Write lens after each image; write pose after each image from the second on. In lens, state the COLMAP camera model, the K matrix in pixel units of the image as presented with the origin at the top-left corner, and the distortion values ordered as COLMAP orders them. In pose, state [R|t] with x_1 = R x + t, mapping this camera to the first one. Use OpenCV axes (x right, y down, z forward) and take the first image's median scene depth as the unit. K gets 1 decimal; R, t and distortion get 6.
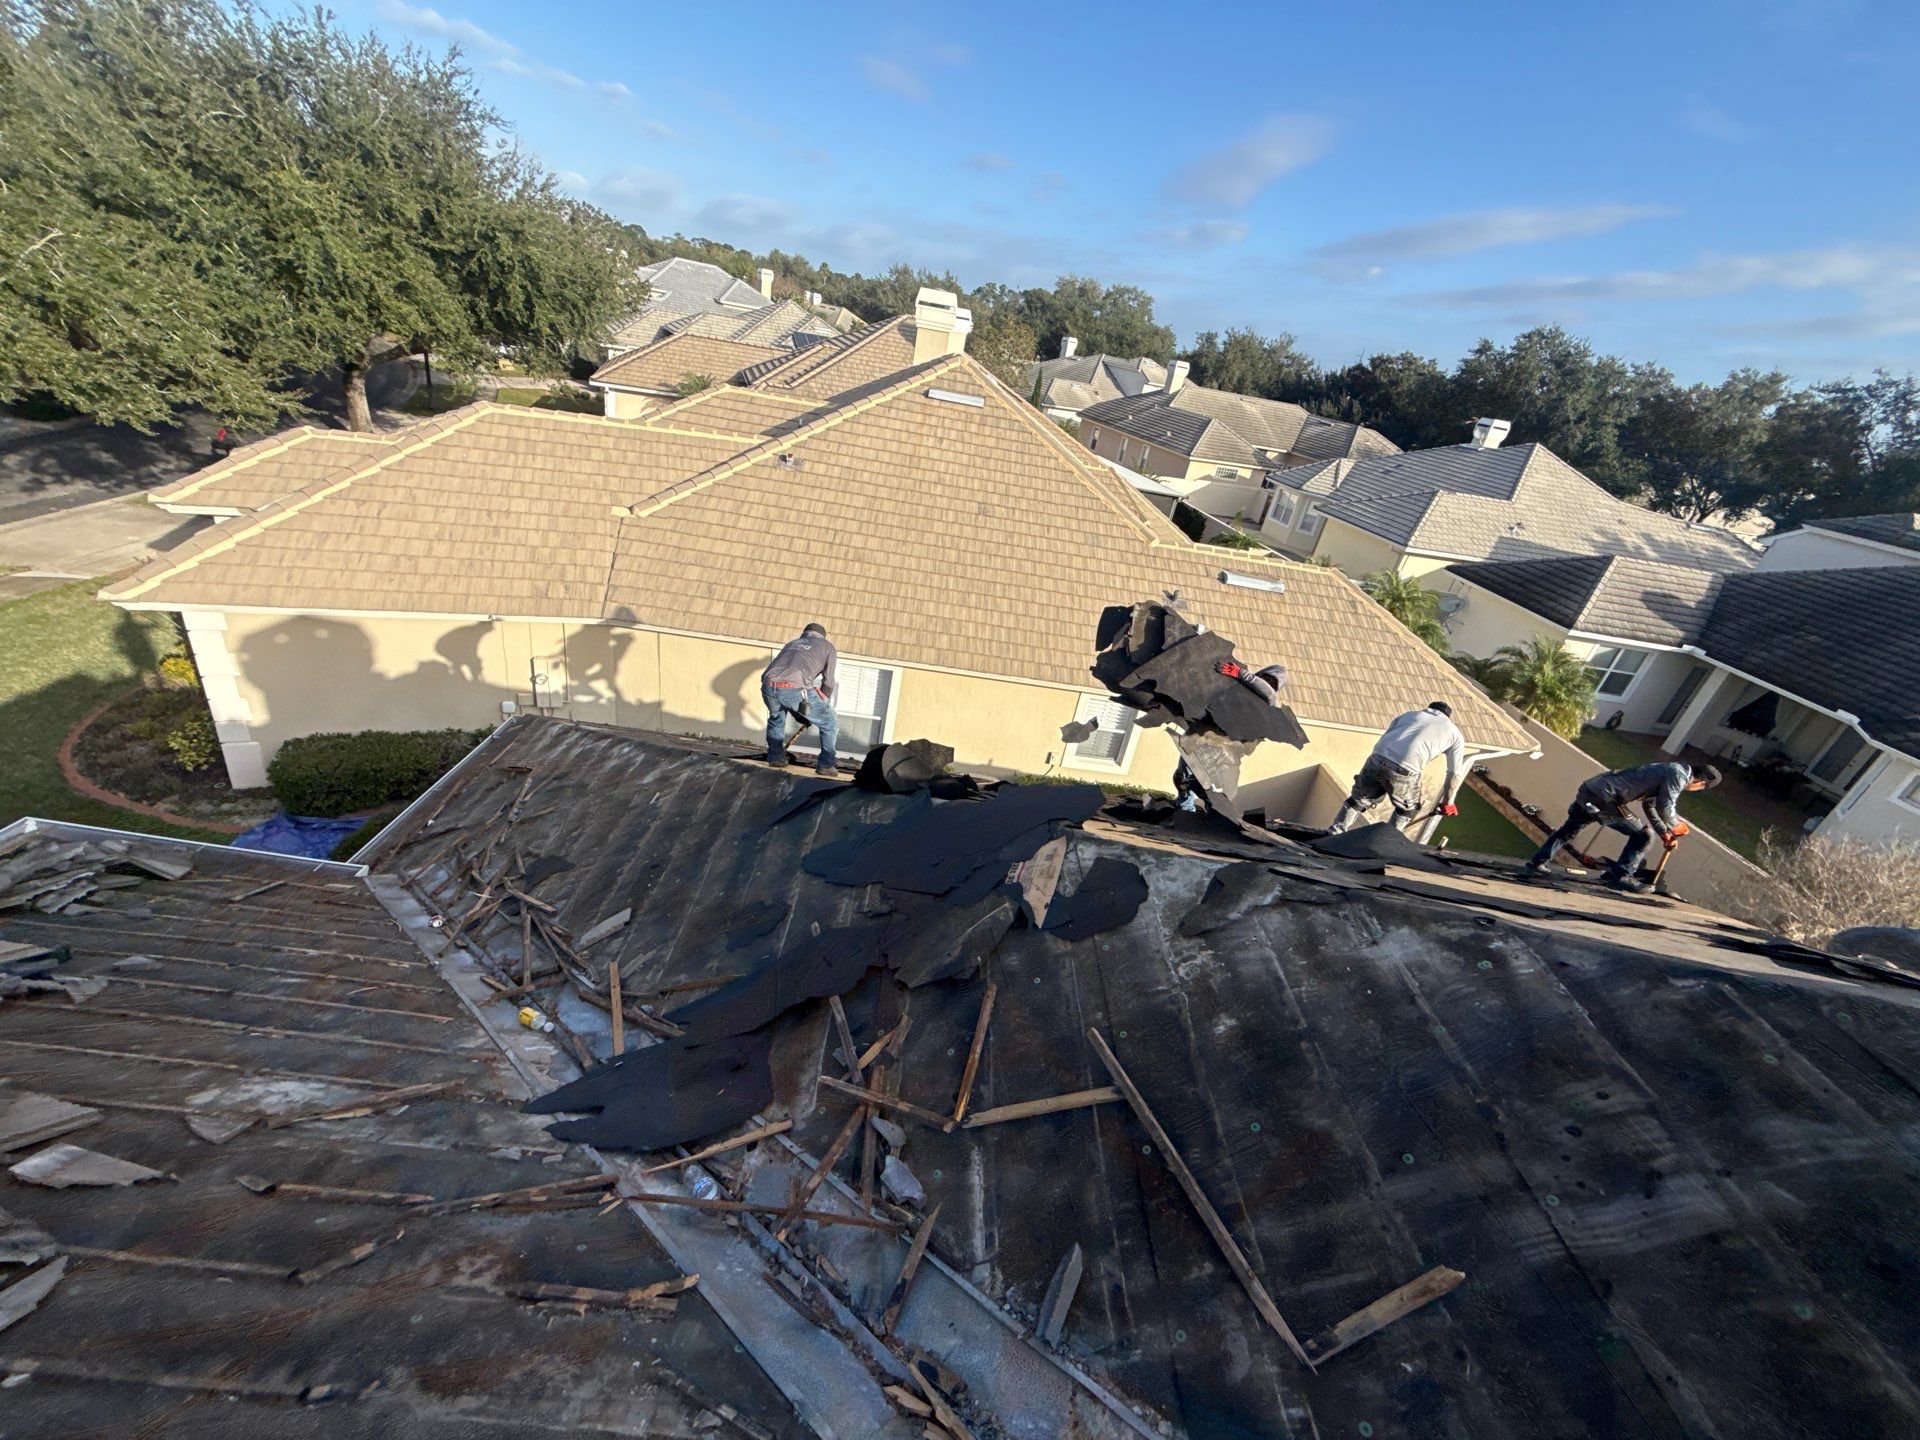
lens RADIAL K [[752.4, 0, 960.0], [0, 752.4, 712.4], [0, 0, 1]] dist [-0.003041, 0.000040]
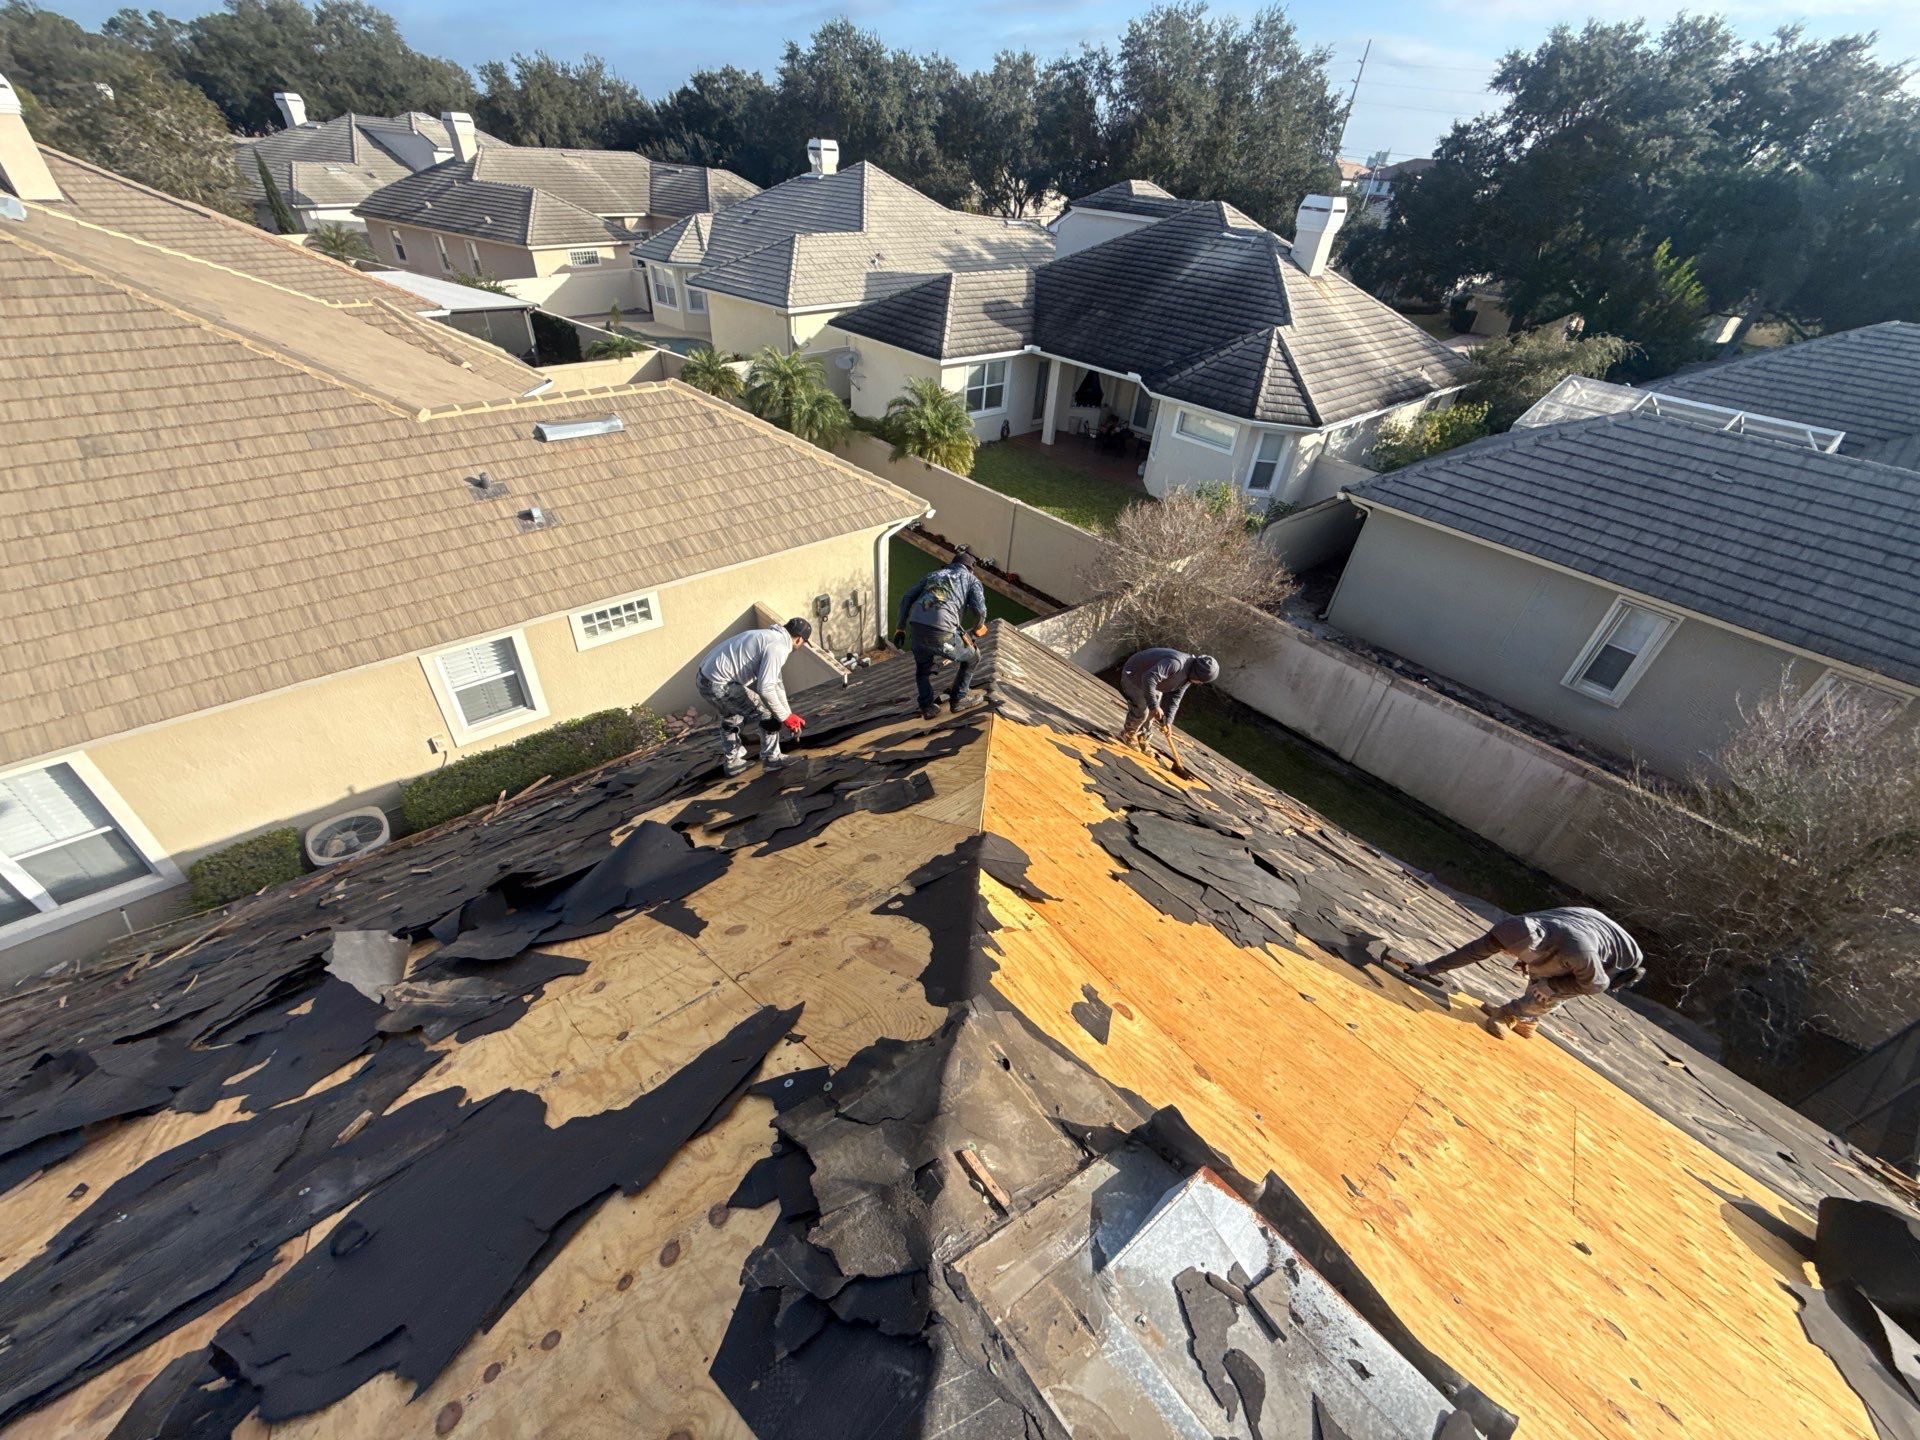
lens RADIAL K [[760.8, 0, 961.4], [0, 760.8, 710.7], [0, 0, 1]] dist [0.001423, -0.001783]
pose [[0.762019, -0.475838, 0.439210, 0.159543], [0.355245, 0.874270, 0.330837, -0.027553], [-0.541413, -0.096077, 0.835249, 0.059879]]
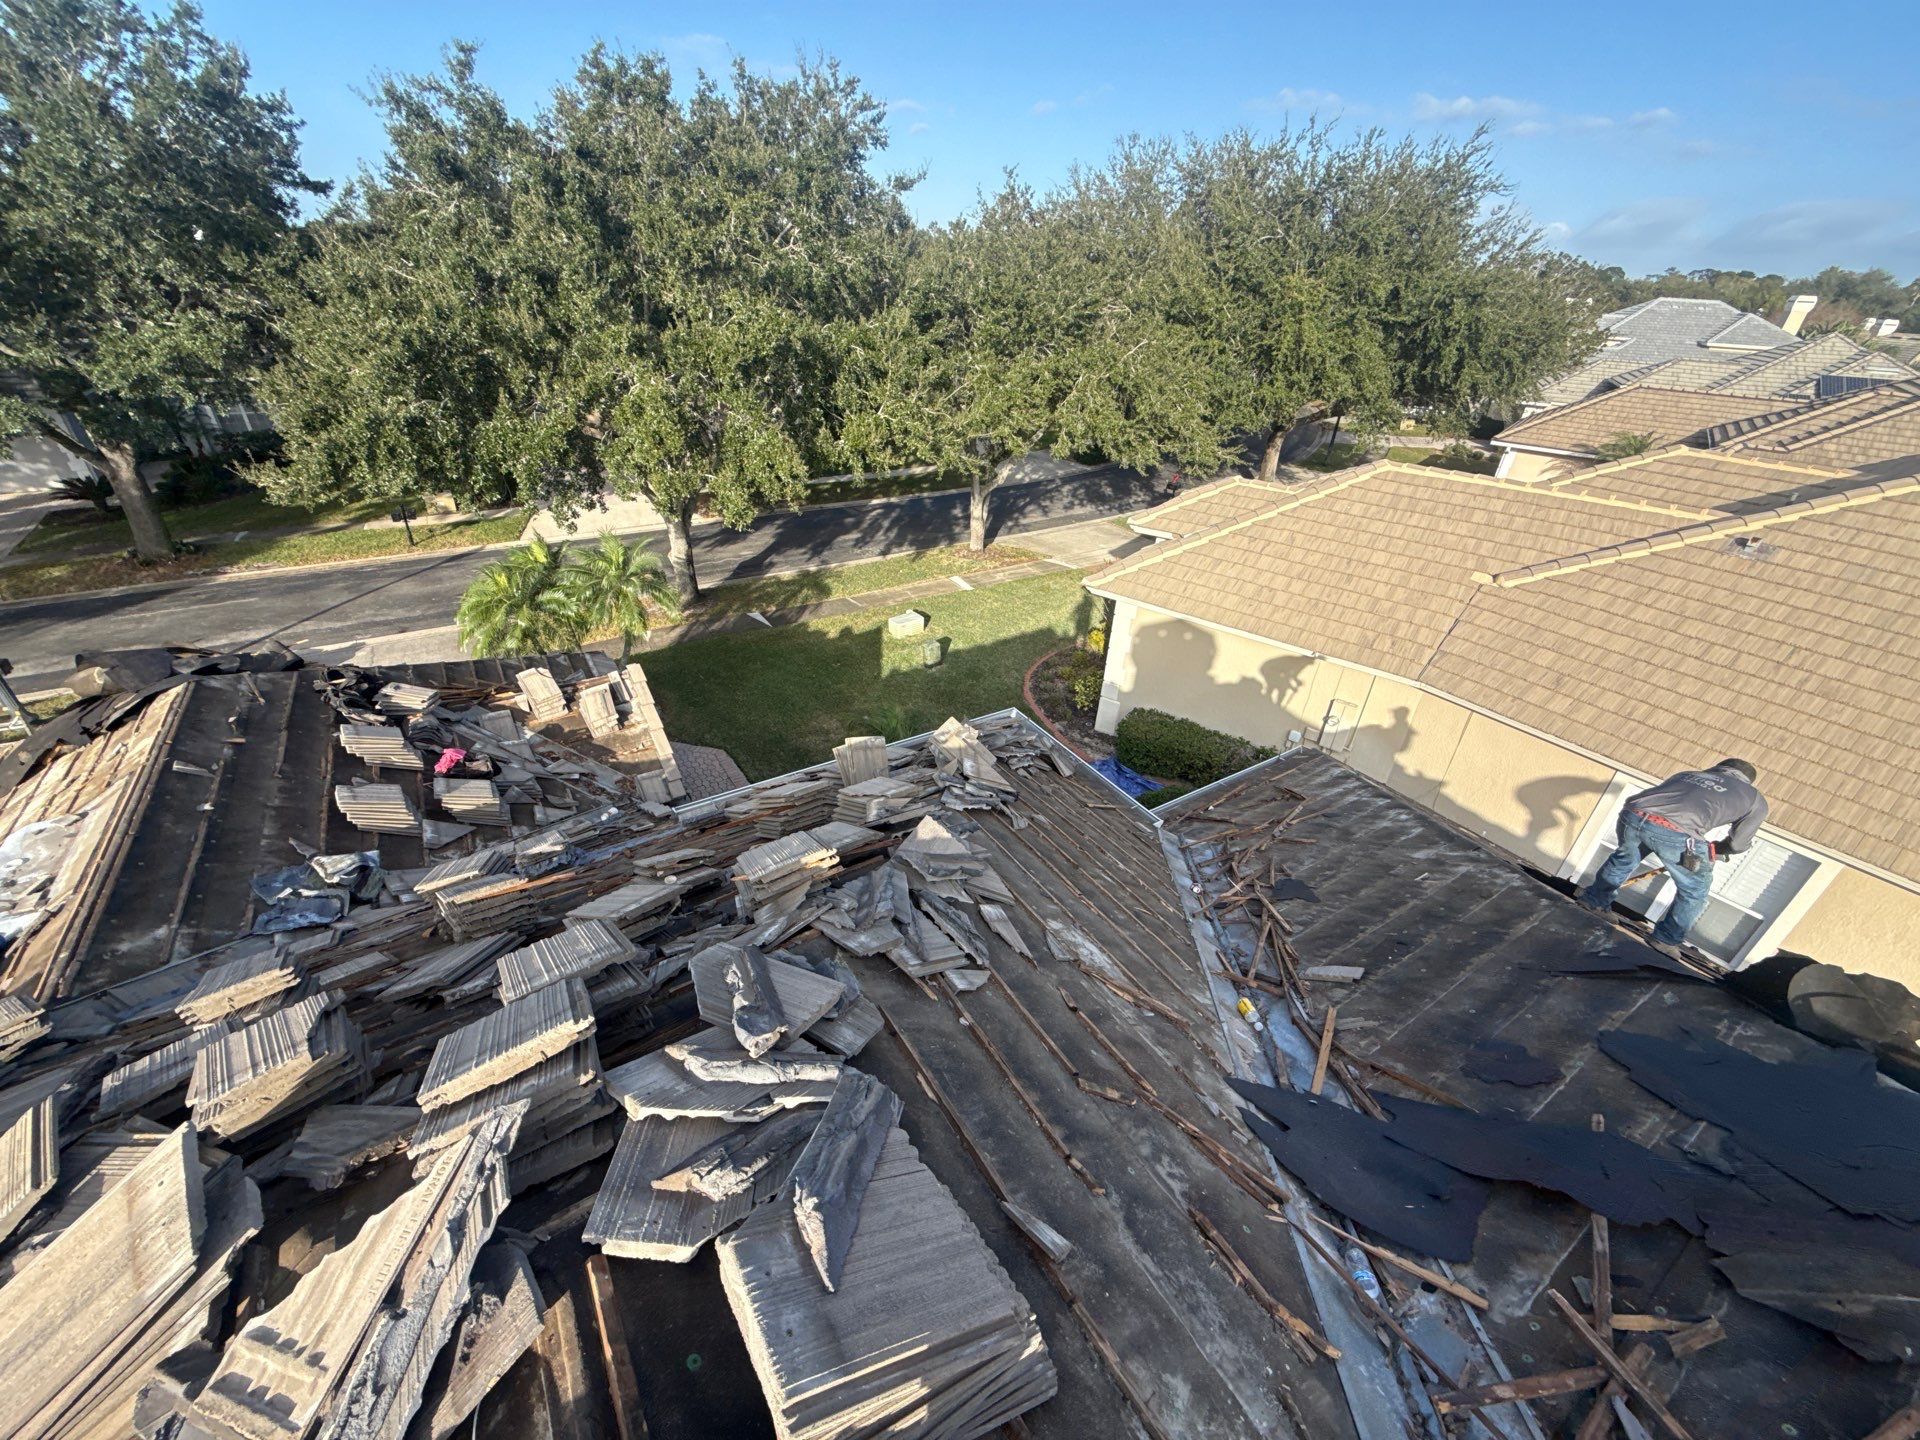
lens RADIAL K [[754.9, 0, 969.0], [0, 754.9, 716.2], [0, 0, 1]] dist [-0.002289, -0.000170]
pose [[0.545154, 0.288777, -0.787029, -0.009910], [-0.338979, 0.934562, 0.108109, 0.005225], [0.766747, 0.207850, 0.607369, -0.013637]]
